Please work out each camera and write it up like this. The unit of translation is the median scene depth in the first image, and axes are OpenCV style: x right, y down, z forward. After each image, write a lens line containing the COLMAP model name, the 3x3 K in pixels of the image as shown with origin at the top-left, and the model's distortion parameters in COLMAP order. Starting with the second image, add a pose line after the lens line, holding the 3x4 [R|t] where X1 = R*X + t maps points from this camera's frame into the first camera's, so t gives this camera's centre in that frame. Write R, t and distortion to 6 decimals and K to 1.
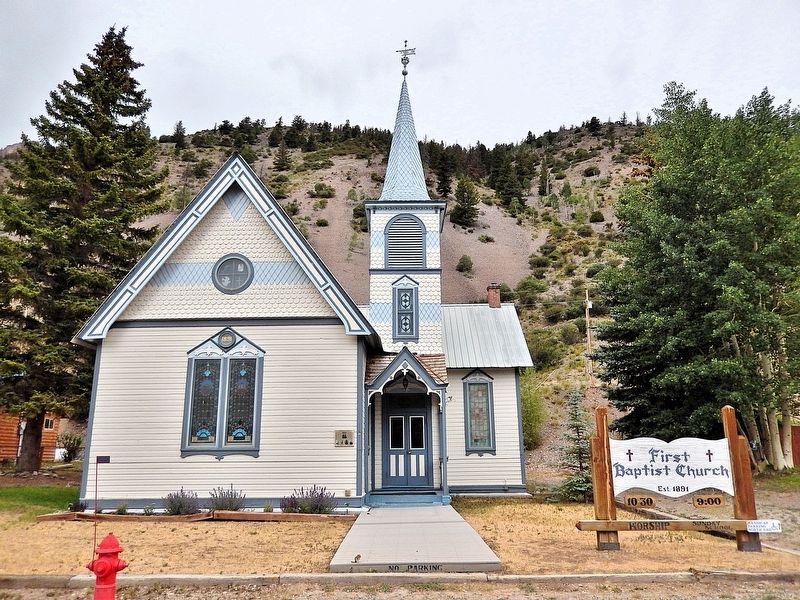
lens RADIAL K [[586.8, 0, 400.0], [0, 586.8, 300.0], [0, 0, 1]] dist [-0.010769, -0.001355]
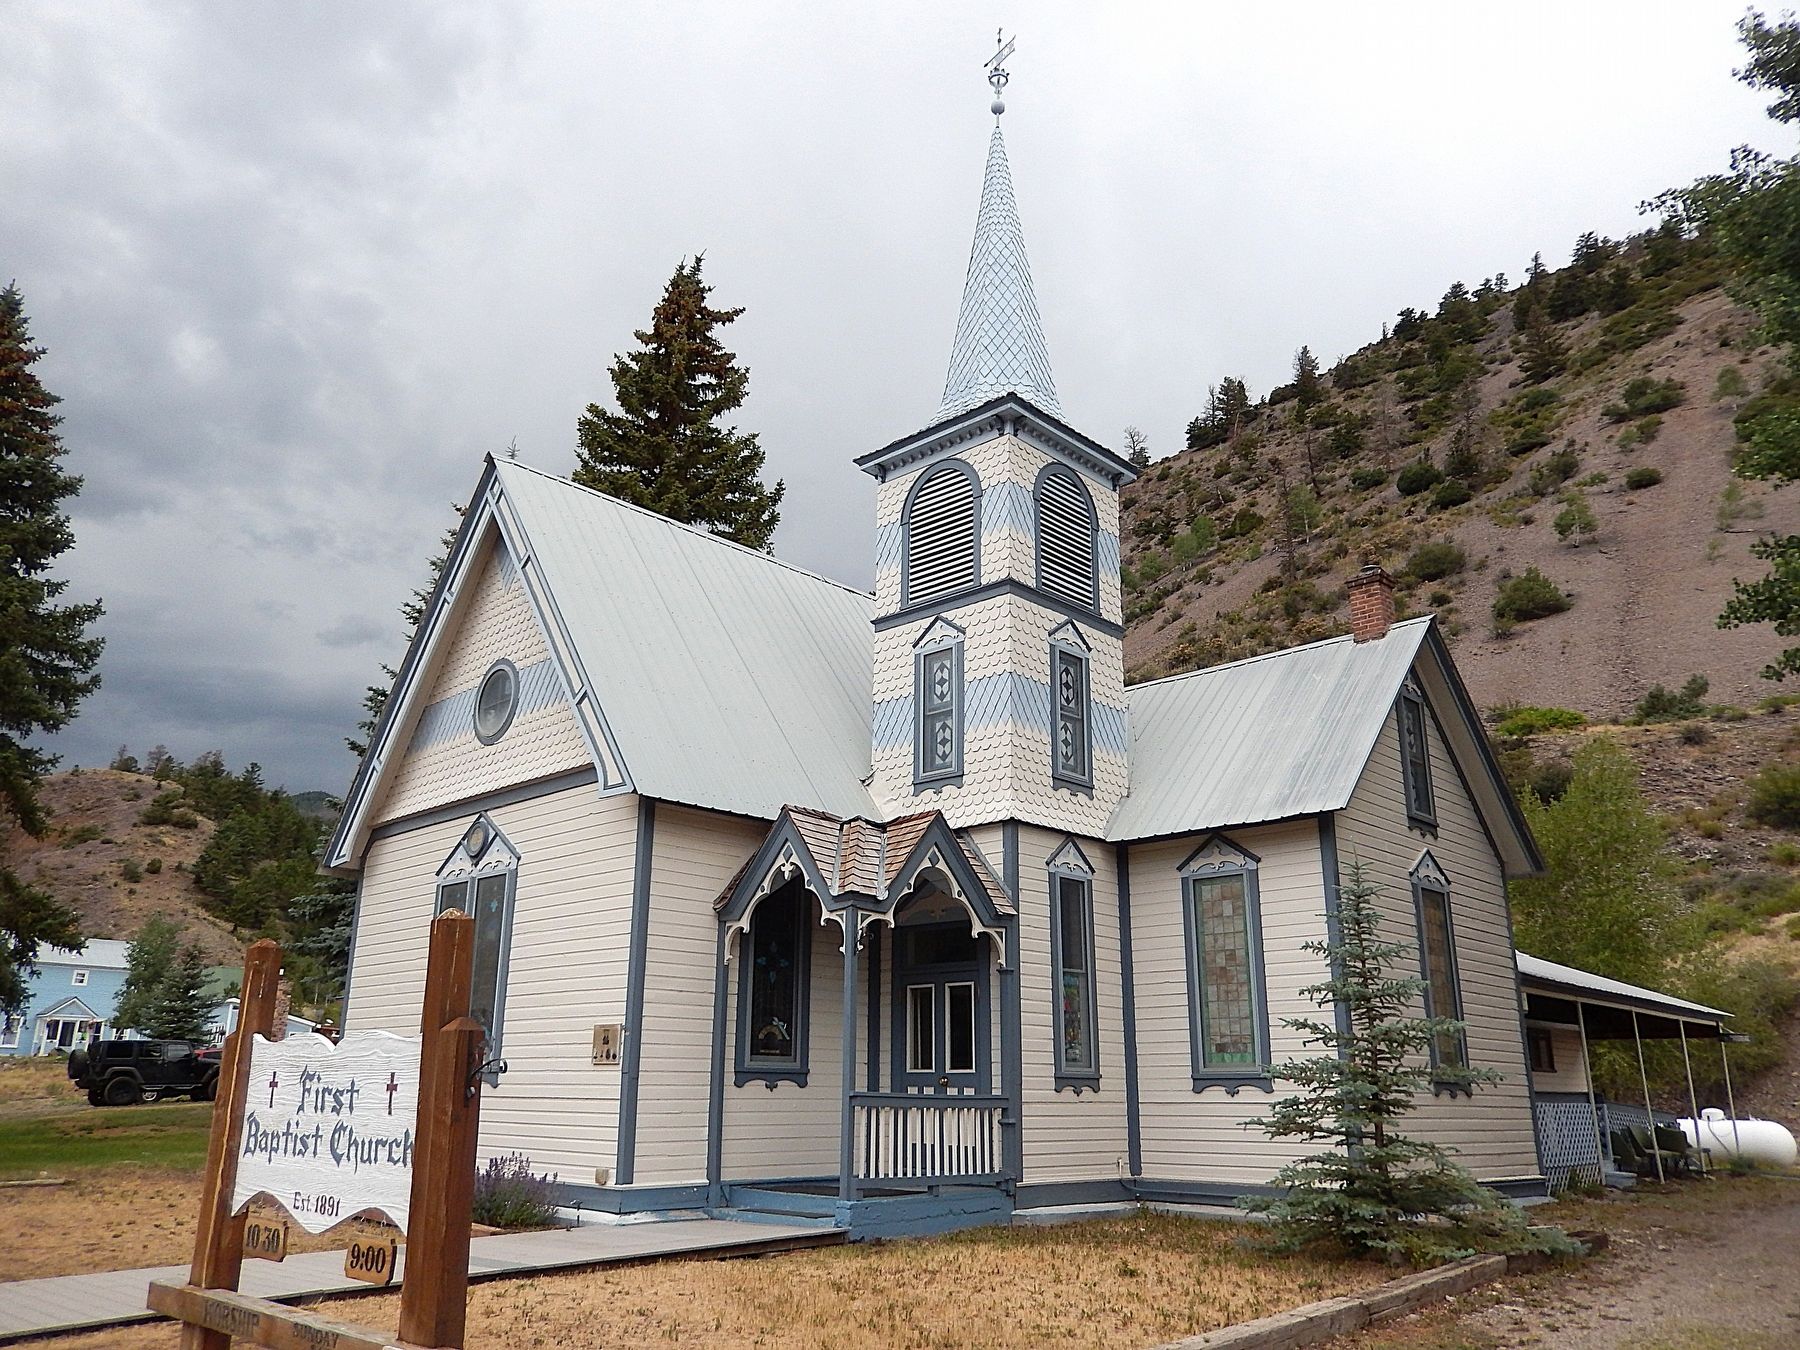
lens RADIAL K [[1327.6, 0, 900.0], [0, 1327.6, 675.0], [0, 0, 1]] dist [-0.024020, -0.003730]
pose [[0.740979, -0.189153, -0.644338, 0.523276], [0.160858, 0.981571, -0.103167, 0.078212], [0.651978, -0.027203, 0.757750, 0.308927]]
